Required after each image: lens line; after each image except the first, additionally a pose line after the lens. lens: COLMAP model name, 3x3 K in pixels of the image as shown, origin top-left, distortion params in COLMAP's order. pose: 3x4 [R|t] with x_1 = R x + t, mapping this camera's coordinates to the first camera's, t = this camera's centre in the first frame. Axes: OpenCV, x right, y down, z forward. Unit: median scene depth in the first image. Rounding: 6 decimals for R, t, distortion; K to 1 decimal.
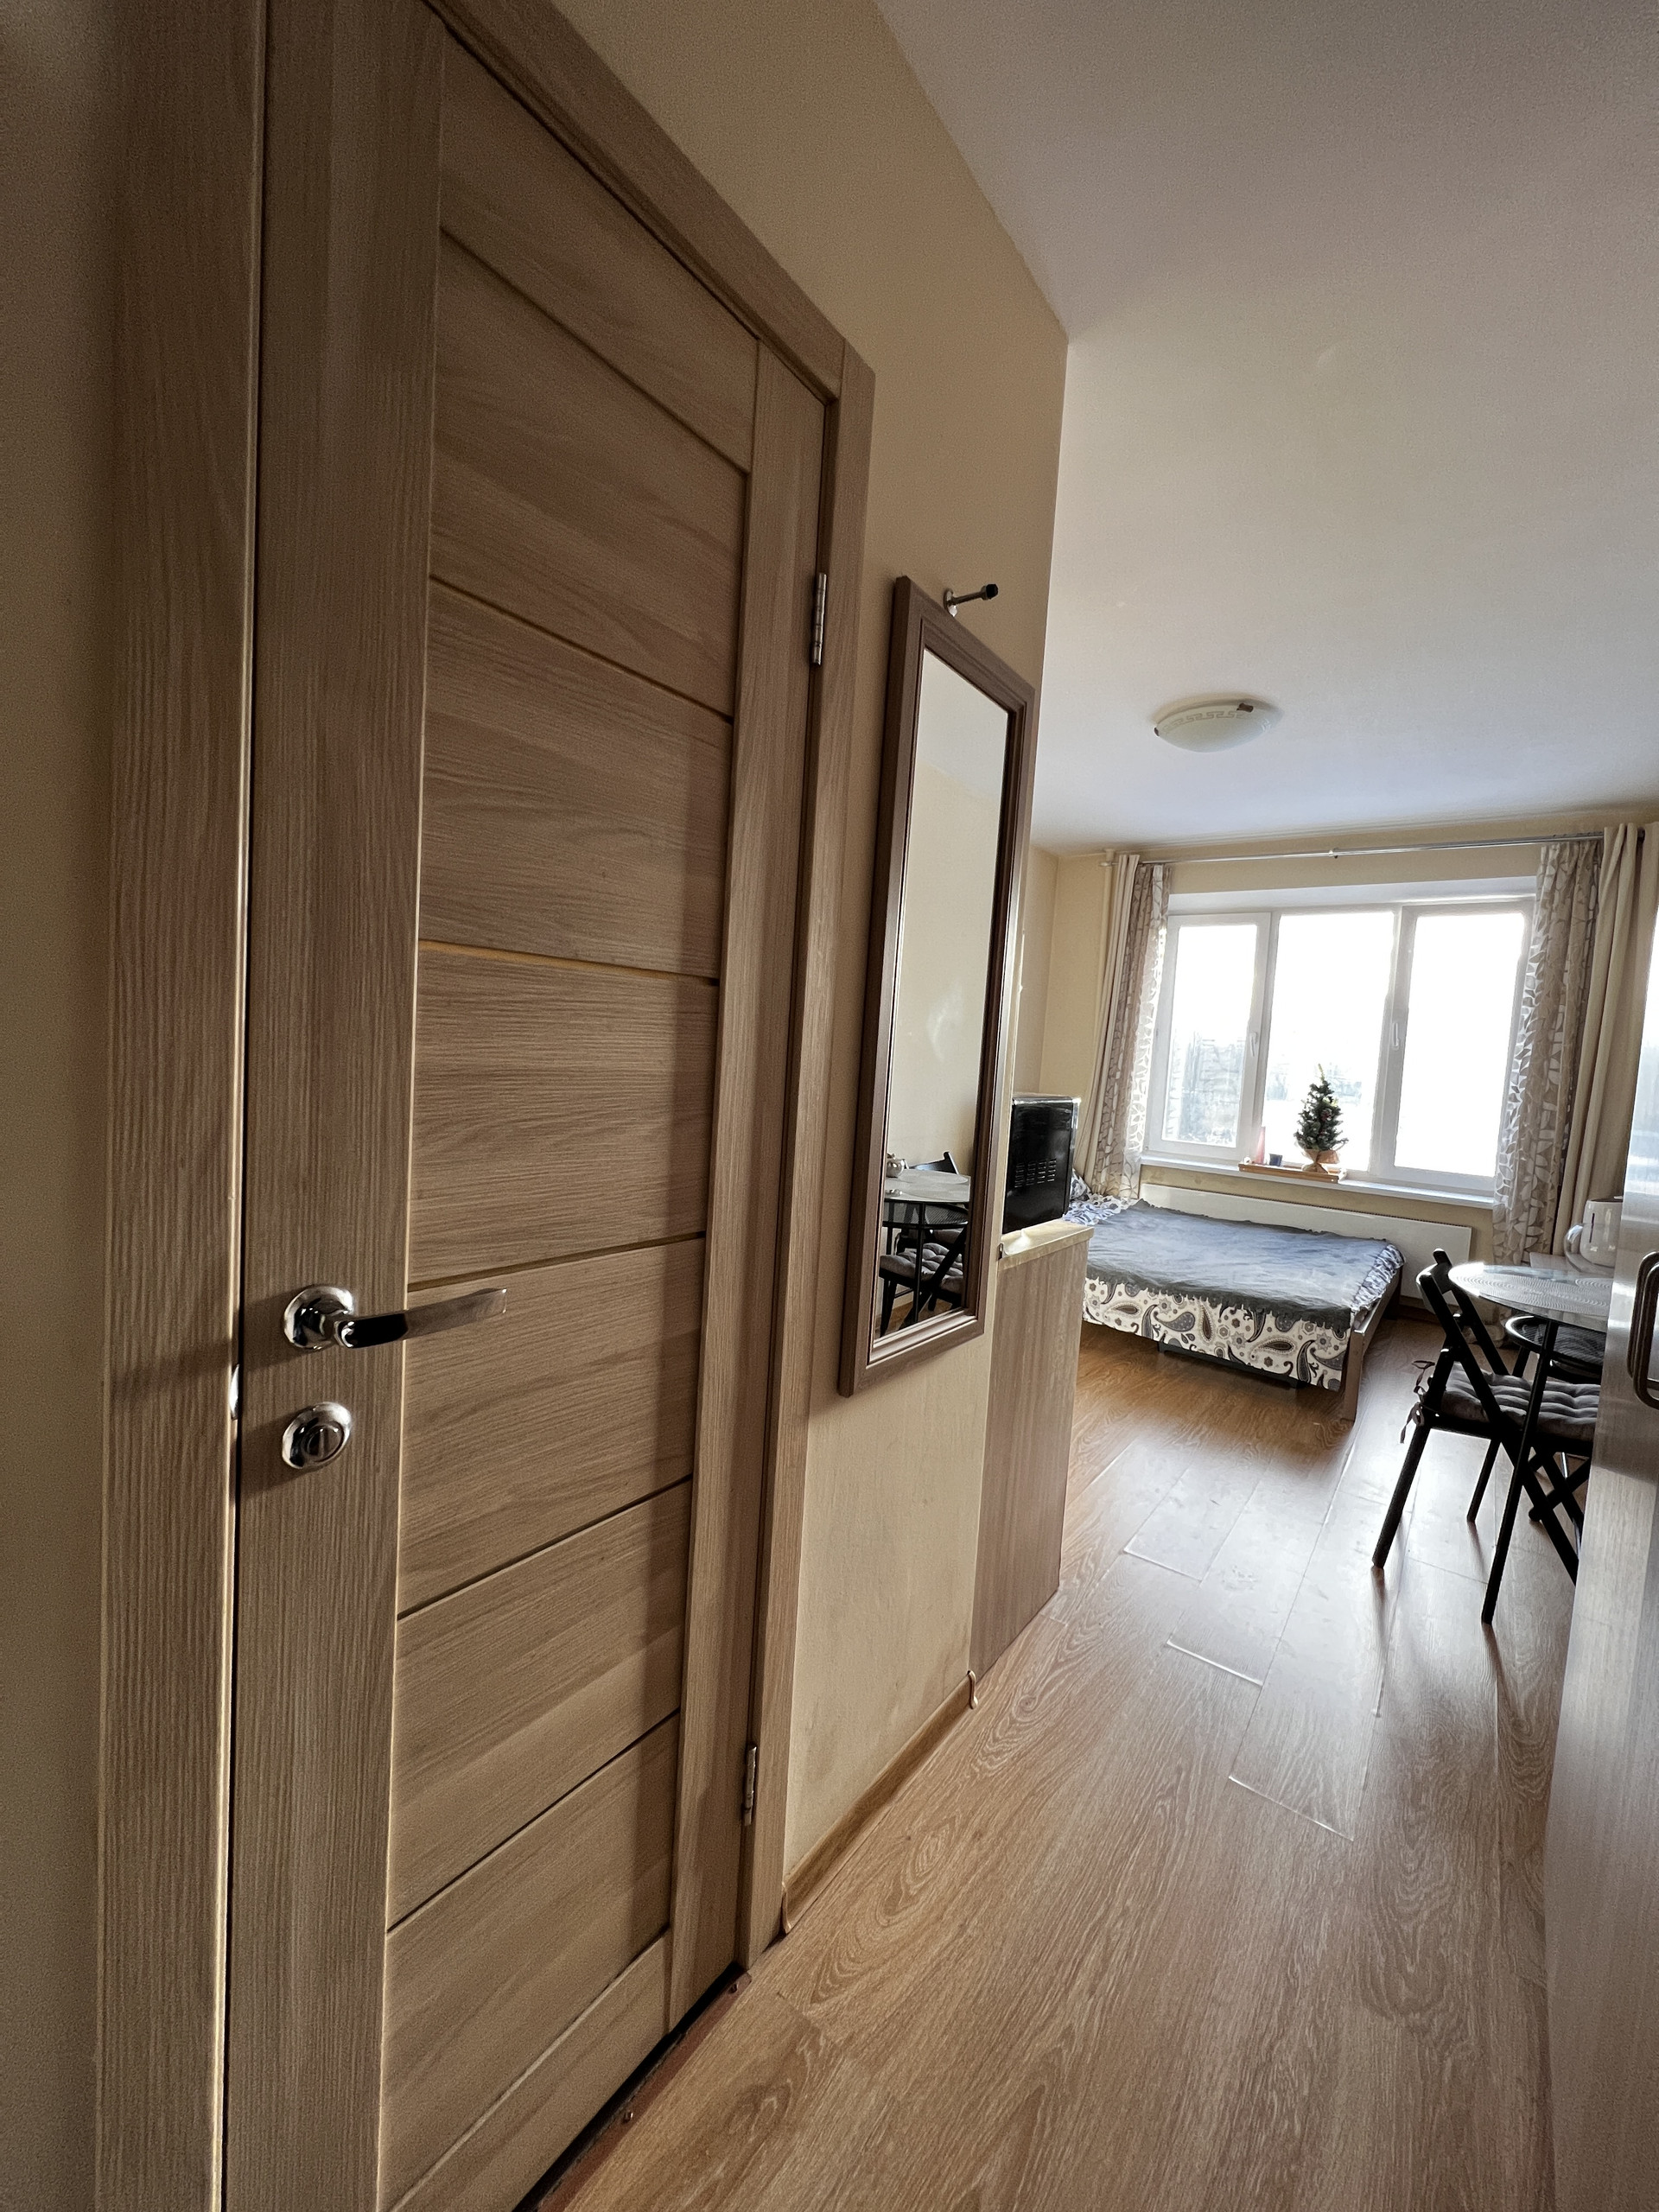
lens RADIAL K [[885.0, 0, 829.6], [0, 885.0, 1104.9], [0, 0, 1]] dist [-0.002041, 0.000831]
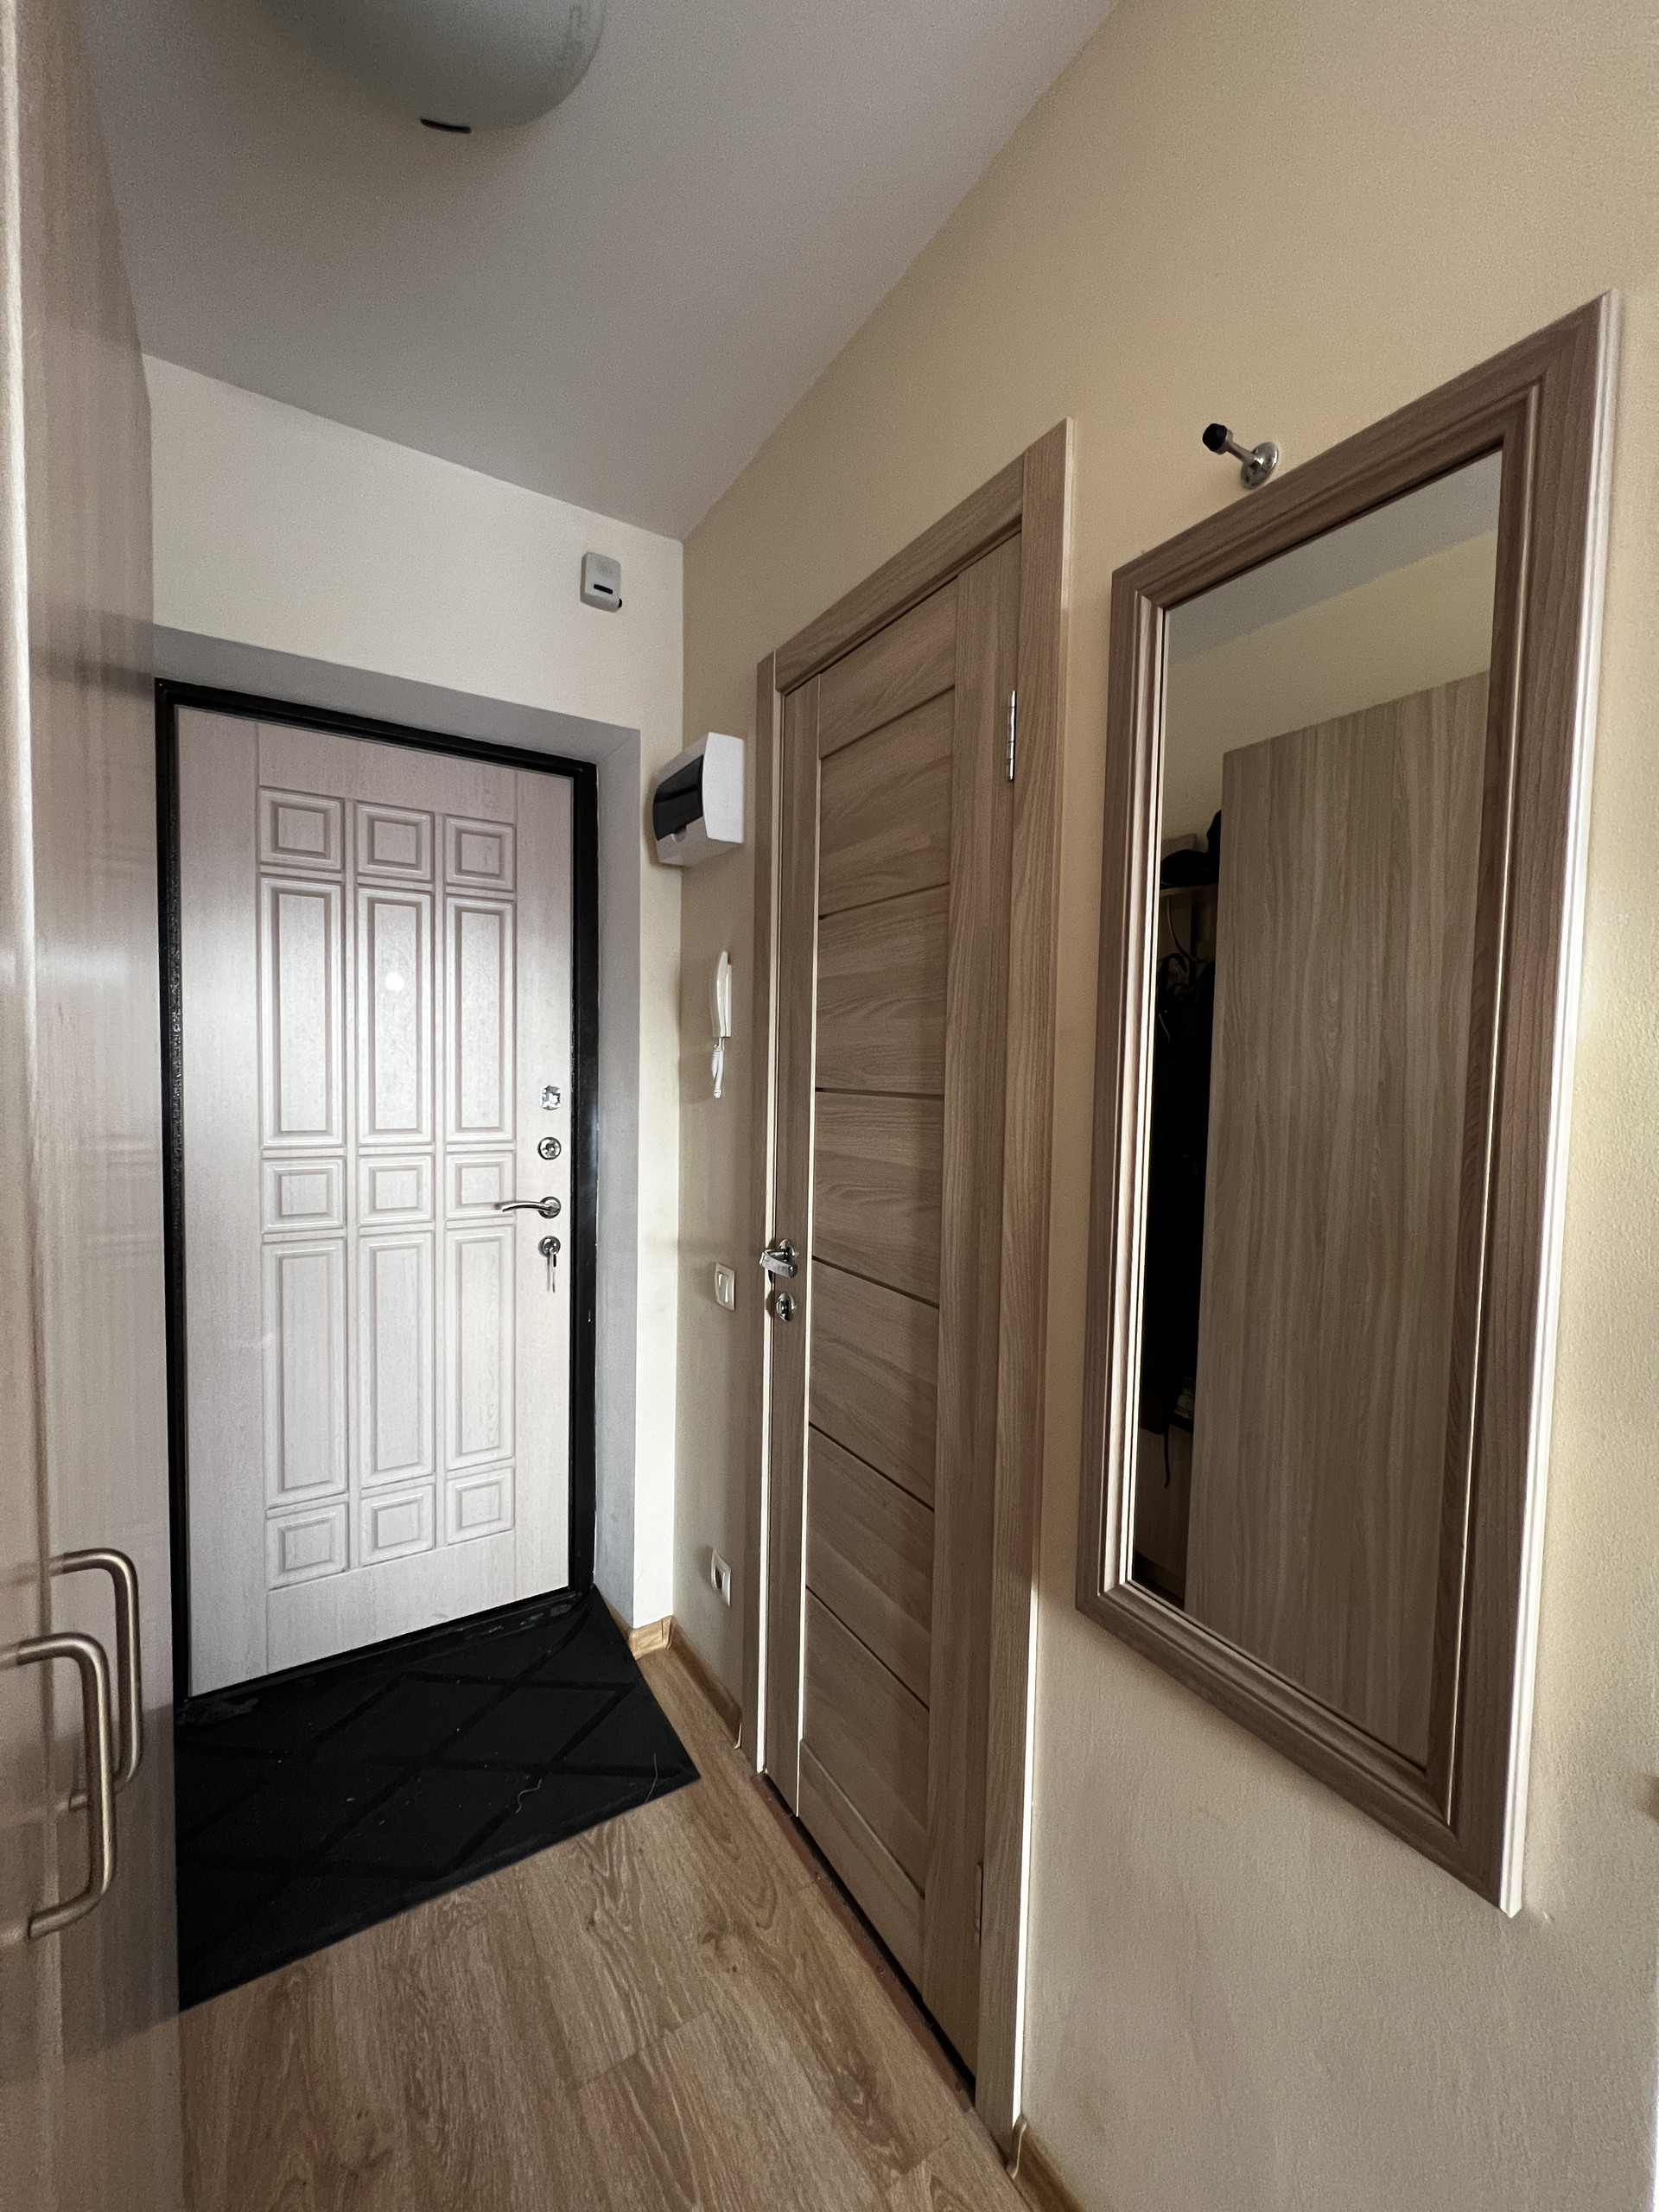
lens RADIAL K [[885.0, 0, 829.5], [0, 885.0, 1106.5], [0, 0, 1]] dist [-0.002041, 0.000831]
pose [[-0.358729, -0.024589, -0.933118, 1.062663], [-0.102560, 0.994639, 0.013218, -0.128338], [0.927790, 0.100442, -0.359327, 1.296407]]
